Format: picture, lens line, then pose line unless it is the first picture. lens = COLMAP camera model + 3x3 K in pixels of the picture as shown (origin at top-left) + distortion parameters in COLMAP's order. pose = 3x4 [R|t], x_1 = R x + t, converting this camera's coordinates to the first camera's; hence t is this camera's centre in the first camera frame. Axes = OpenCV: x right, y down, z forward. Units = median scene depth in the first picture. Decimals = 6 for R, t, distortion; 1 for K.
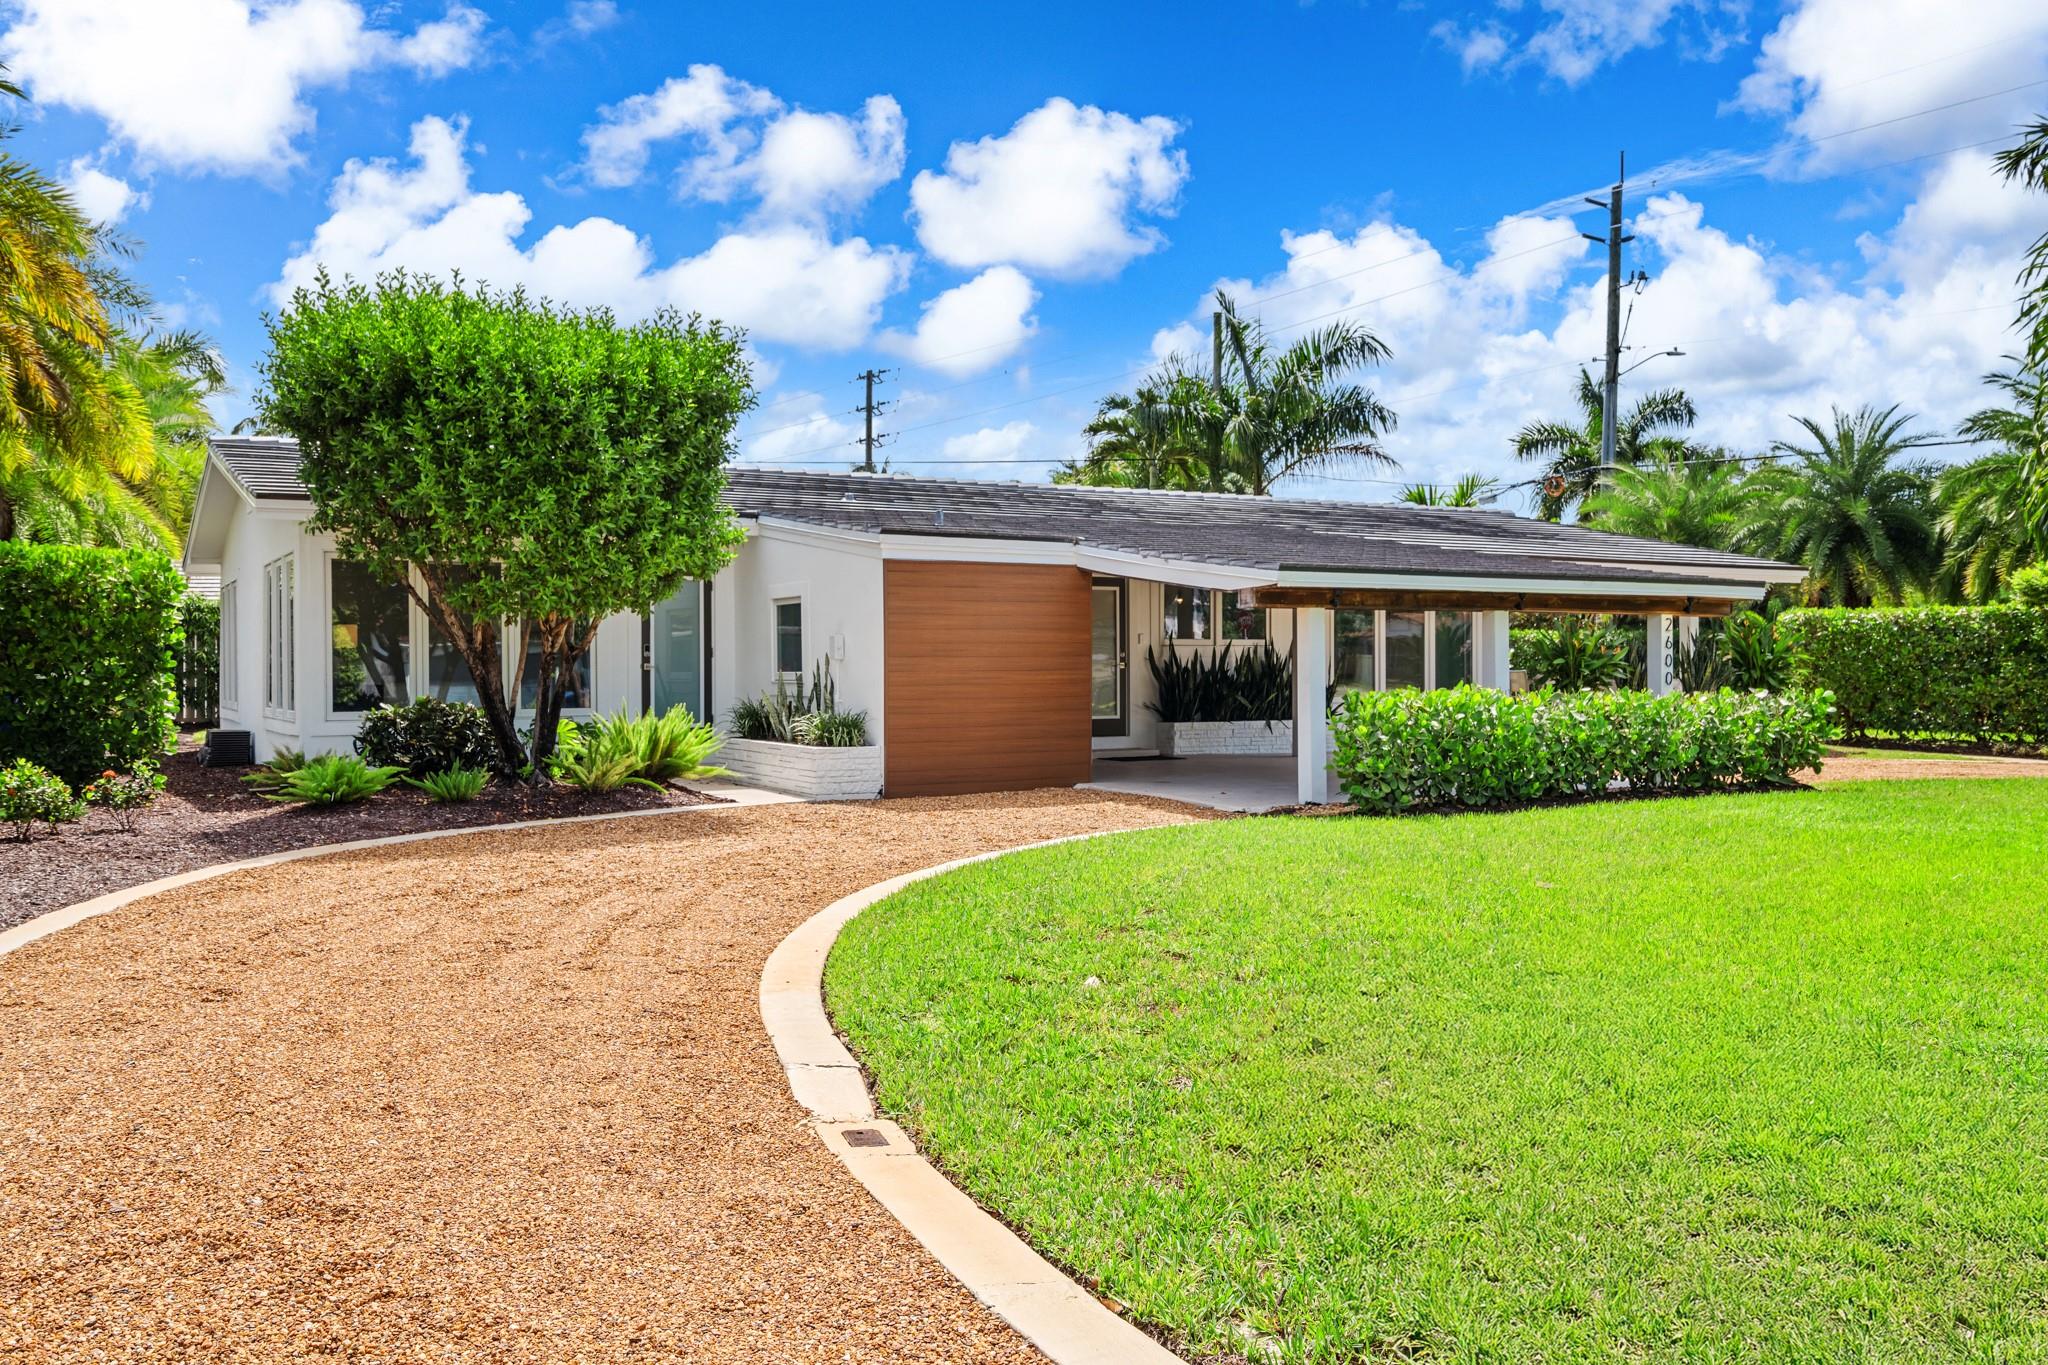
lens RADIAL K [[1763.6, 0, 1025.6], [0, 1763.6, 685.0], [0, 0, 1]] dist [0.008083, -0.006080]
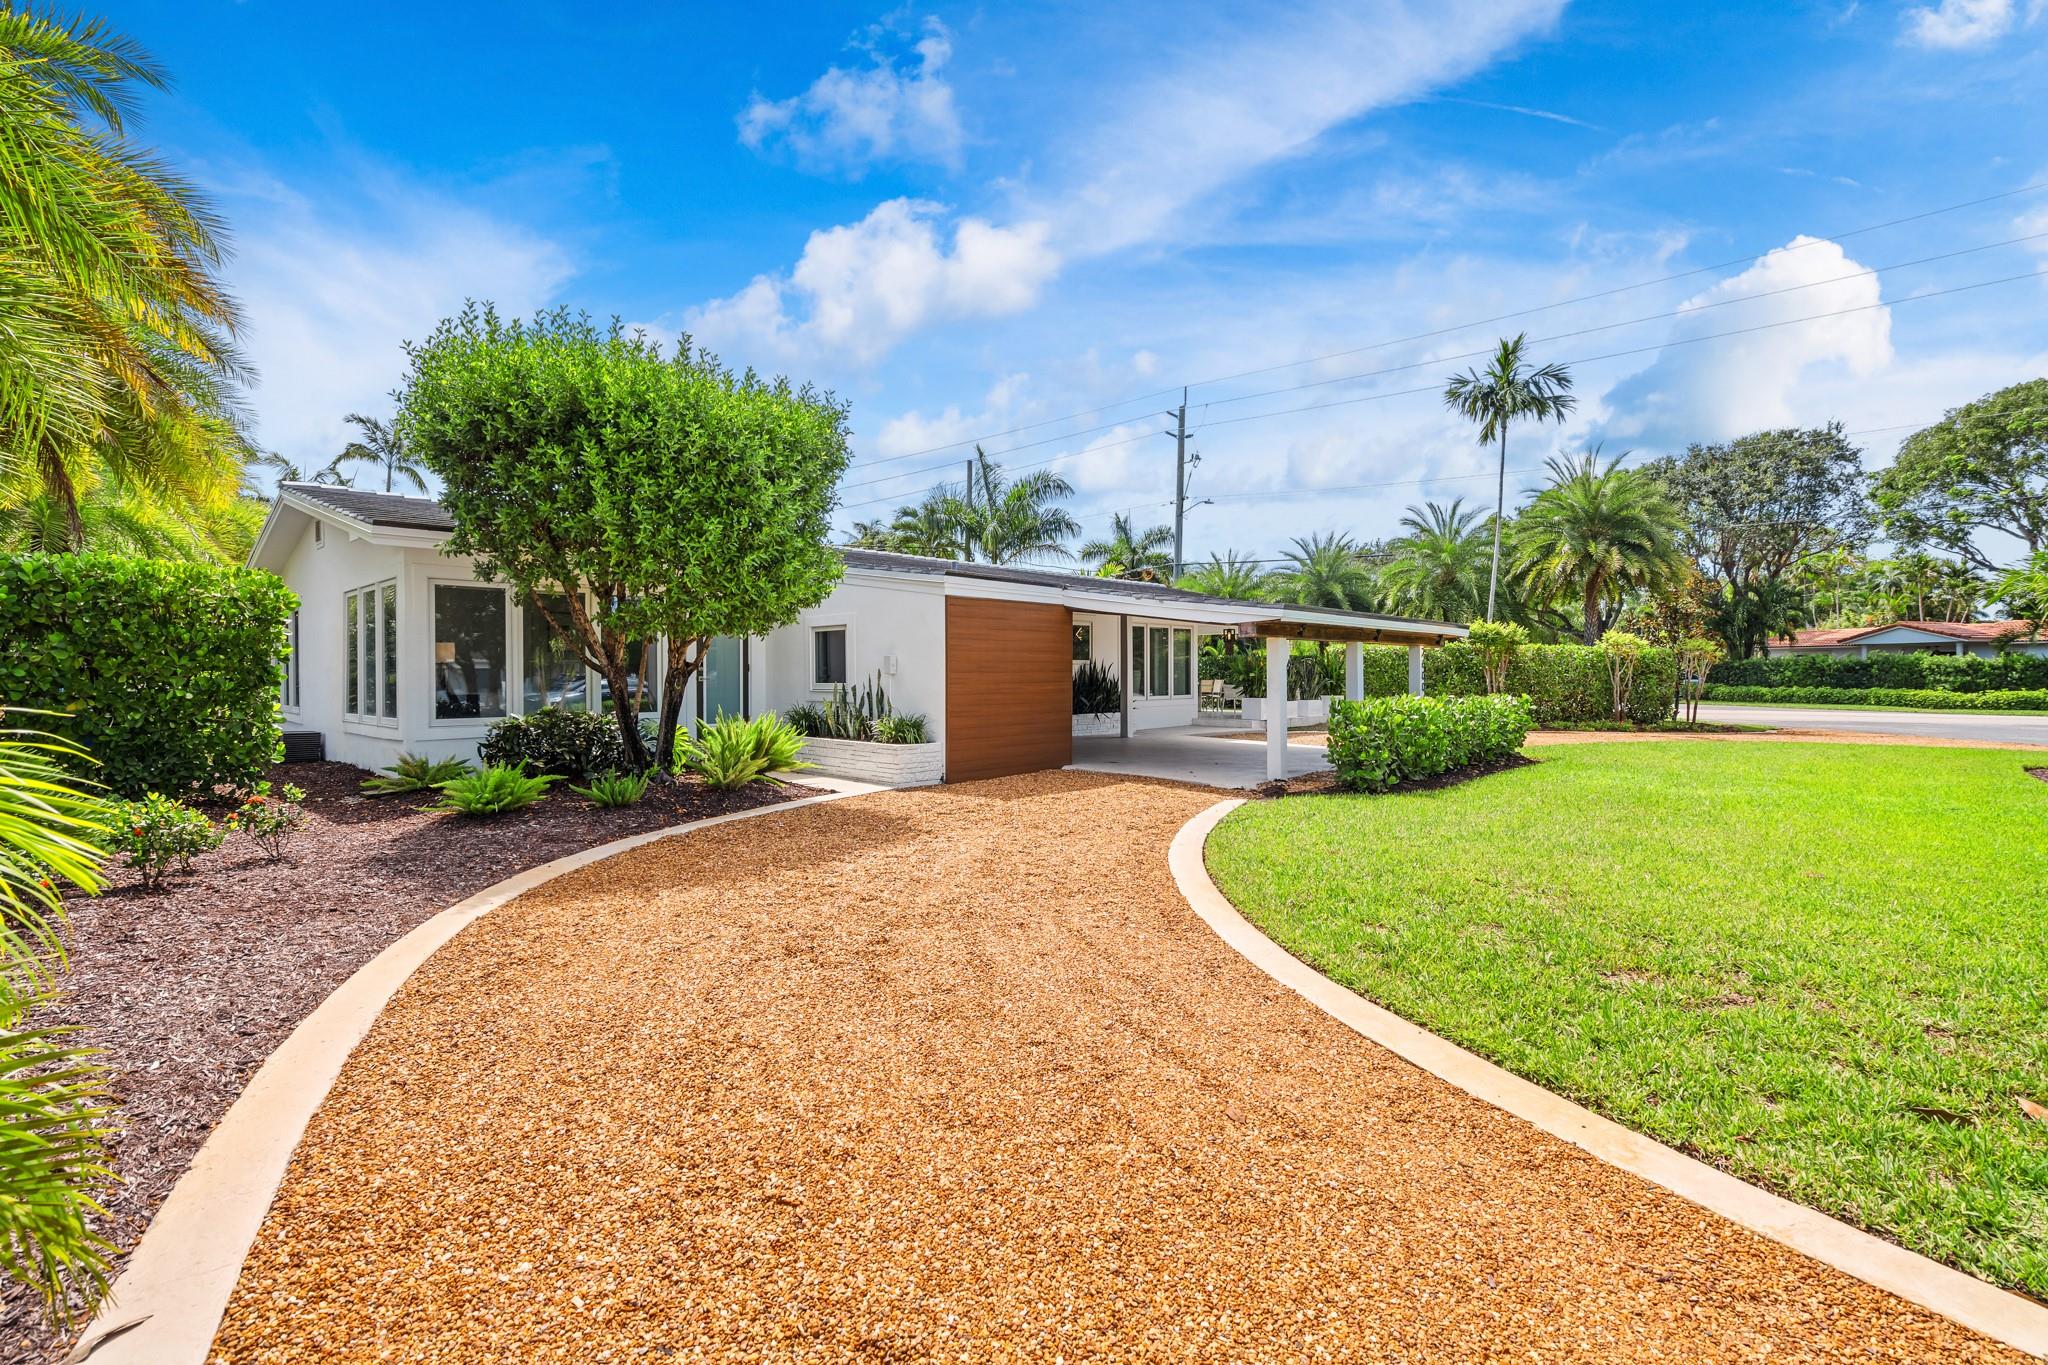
lens RADIAL K [[944.8, 0, 1024.5], [0, 944.8, 676.6], [0, 0, 1]] dist [-0.000945, 0.000776]
pose [[0.956250, 0.001232, 0.292548, -0.230902], [0.001163, 0.999967, -0.008013, -0.007502], [-0.292549, 0.008003, 0.956217, 0.340839]]
